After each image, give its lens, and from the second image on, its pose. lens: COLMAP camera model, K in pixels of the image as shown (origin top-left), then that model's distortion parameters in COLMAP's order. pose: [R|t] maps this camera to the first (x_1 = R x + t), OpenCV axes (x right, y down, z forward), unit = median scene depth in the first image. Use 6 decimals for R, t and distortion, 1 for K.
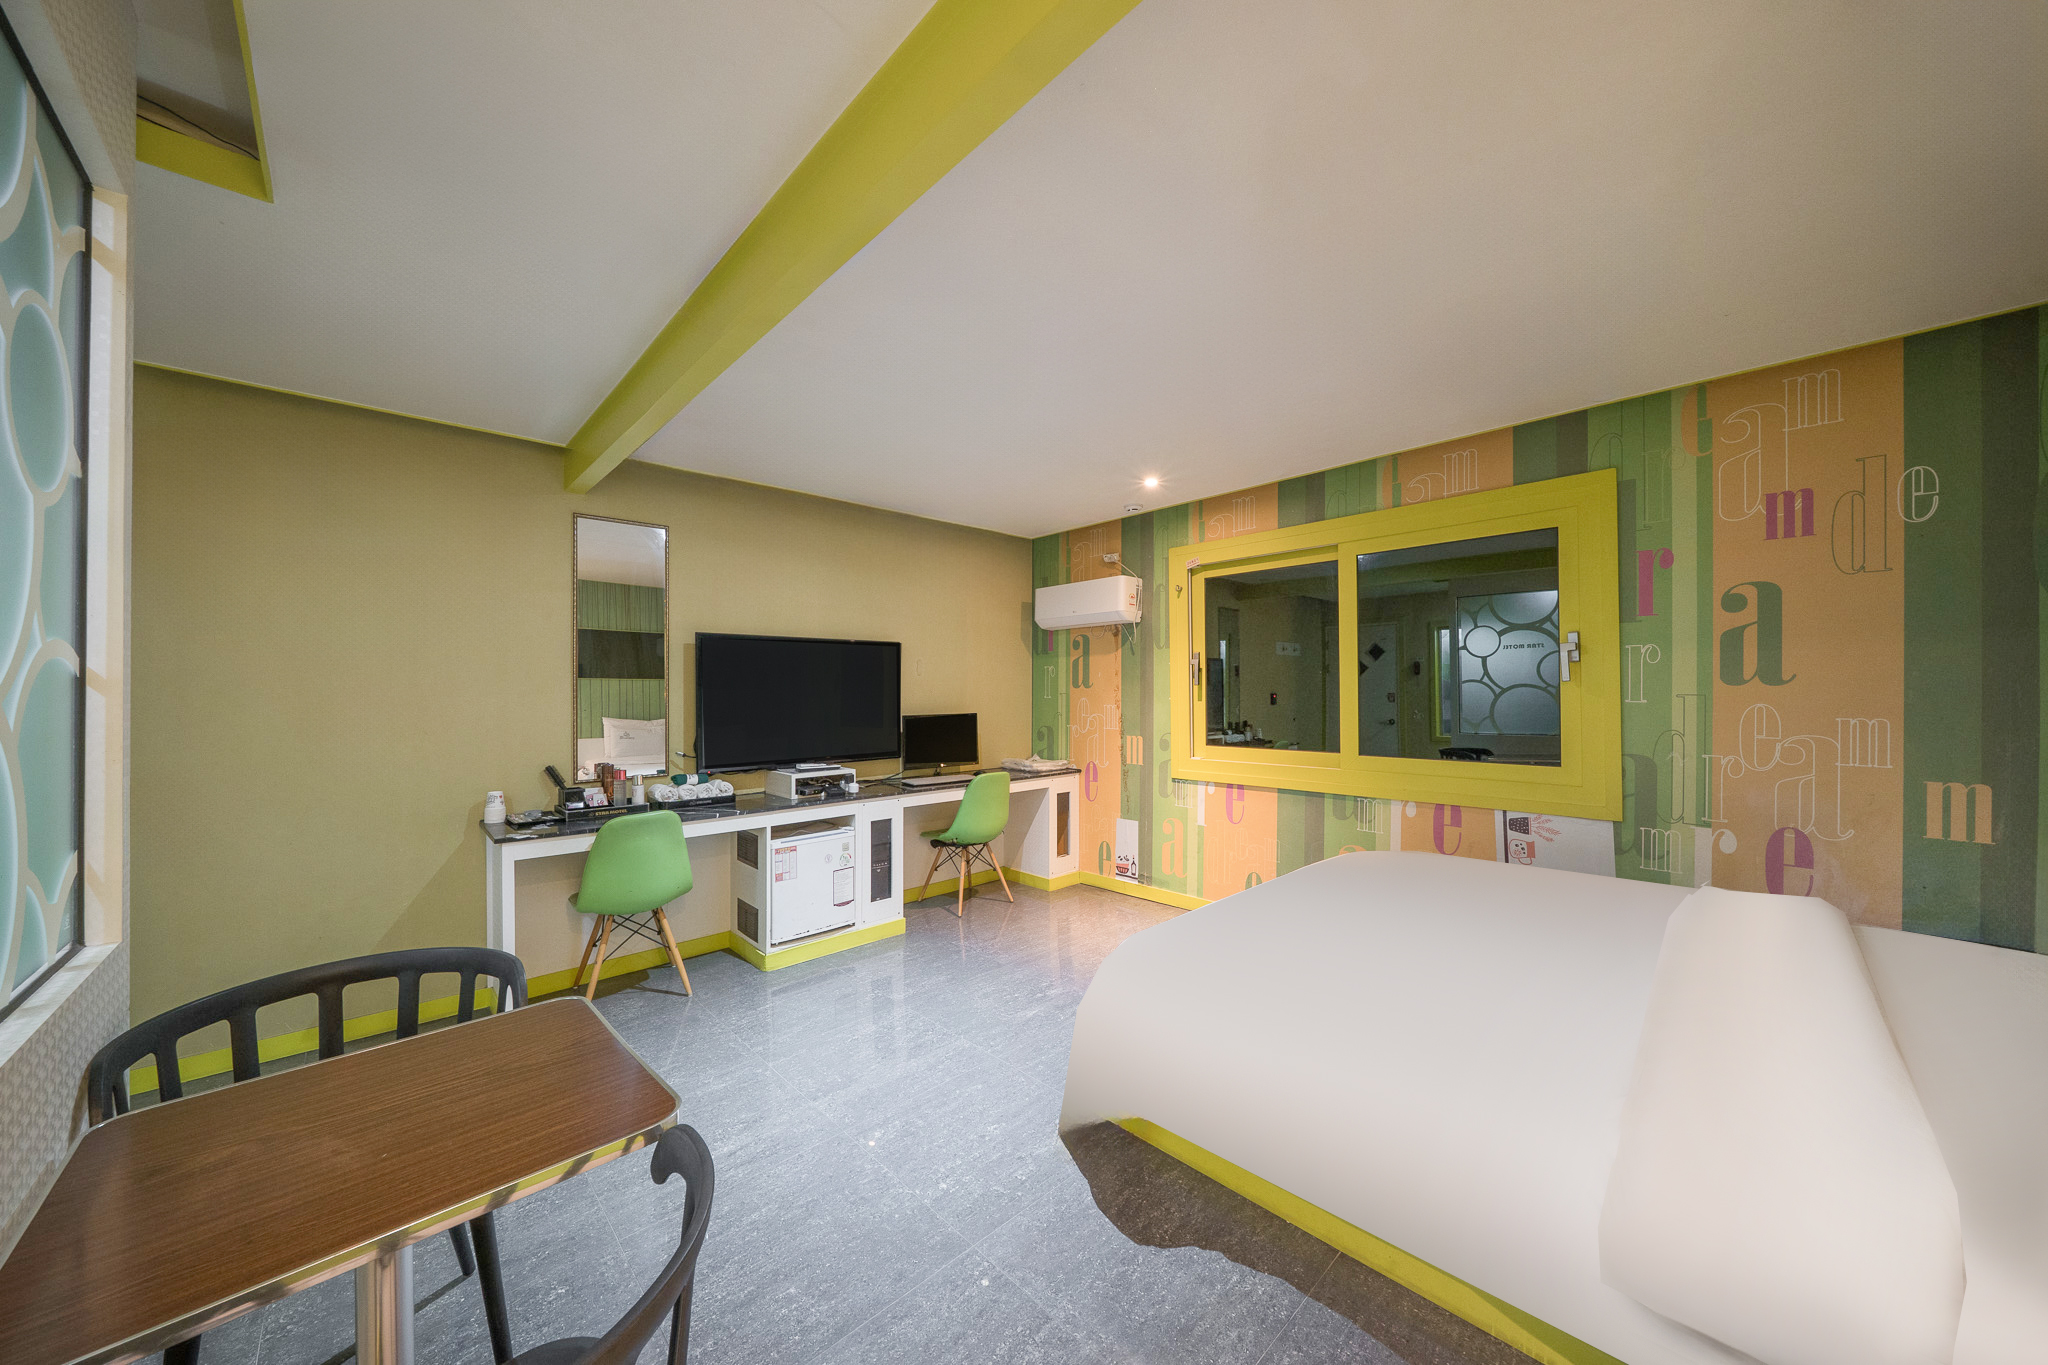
lens RADIAL K [[700.1, 0, 1014.9], [0, 700.1, 688.7], [0, 0, 1]] dist [-0.002243, -0.000031]
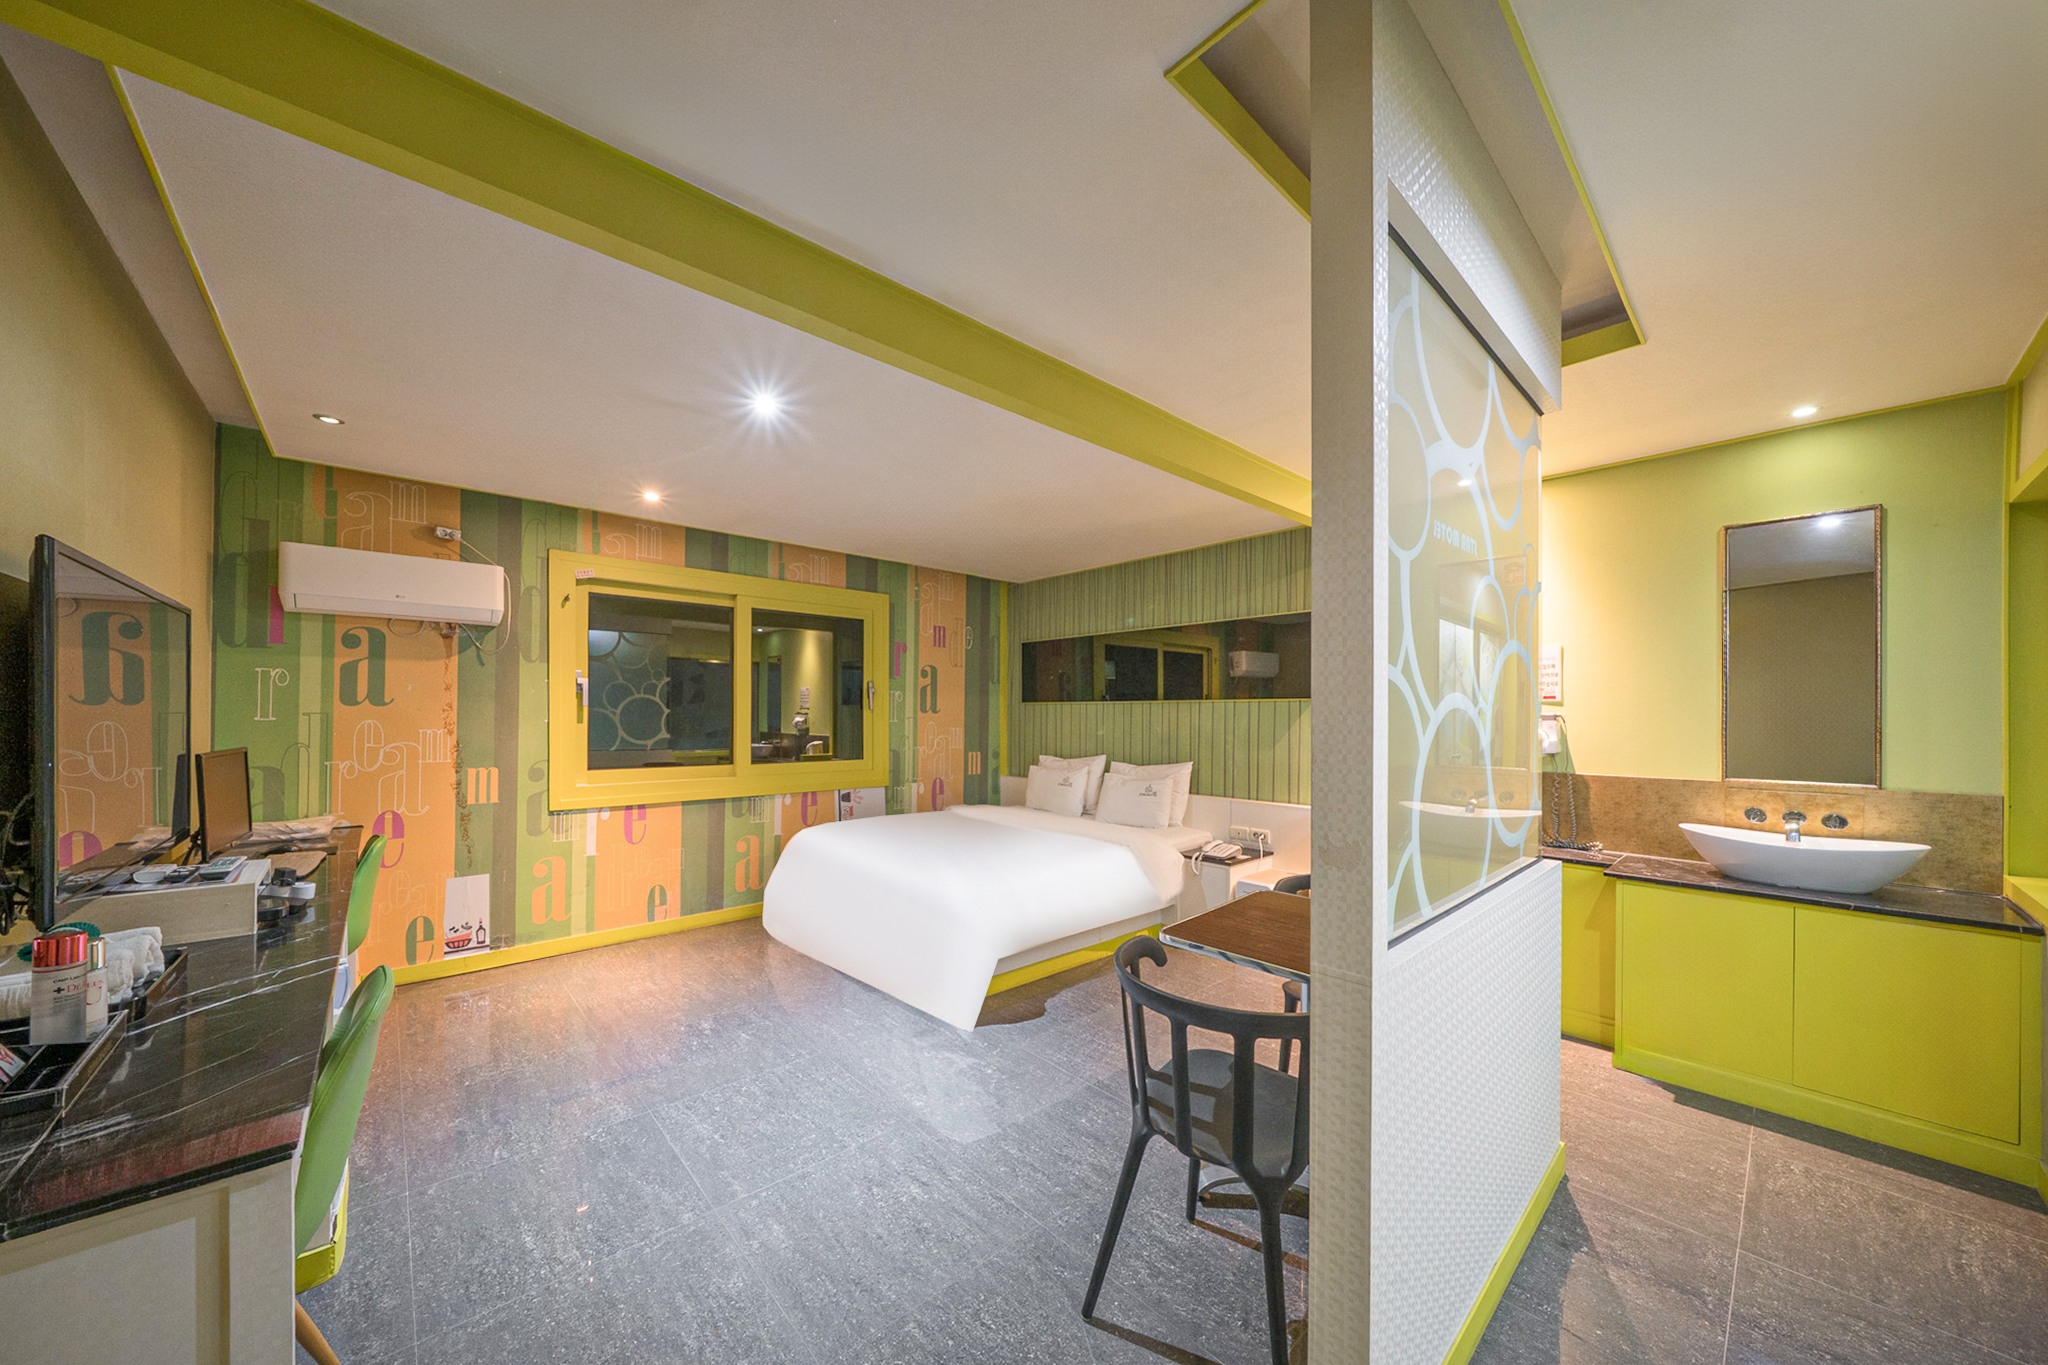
lens RADIAL K [[700.1, 0, 1022.7], [0, 700.1, 713.9], [0, 0, 1]] dist [-0.002243, -0.000031]
pose [[0.024413, 0.006613, 0.999680, -0.684429], [-0.011951, 0.999909, -0.006323, 0.004442], [-0.999631, -0.011793, 0.024490, 0.416424]]
